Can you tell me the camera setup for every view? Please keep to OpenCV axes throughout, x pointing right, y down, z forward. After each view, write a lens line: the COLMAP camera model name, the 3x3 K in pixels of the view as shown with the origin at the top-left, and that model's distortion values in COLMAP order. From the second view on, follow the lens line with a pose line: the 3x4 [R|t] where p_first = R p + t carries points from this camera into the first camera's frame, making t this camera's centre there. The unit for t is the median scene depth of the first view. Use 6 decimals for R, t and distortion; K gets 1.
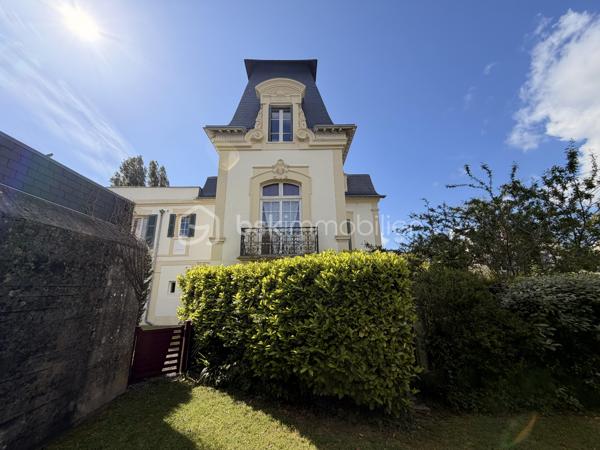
lens RADIAL K [[238.7, 0, 298.8], [0, 238.7, 224.5], [0, 0, 1]] dist [-0.004402, -0.000328]
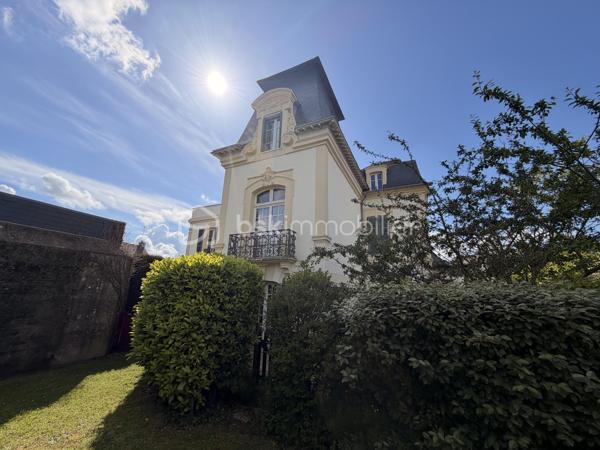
lens RADIAL K [[238.7, 0, 299.8], [0, 238.7, 225.0], [0, 0, 1]] dist [-0.004402, -0.000328]
pose [[0.899785, -0.076619, -0.429554, 0.995717], [0.073568, 0.997008, -0.023732, 0.037106], [0.430087, -0.010247, 0.902729, 0.214533]]
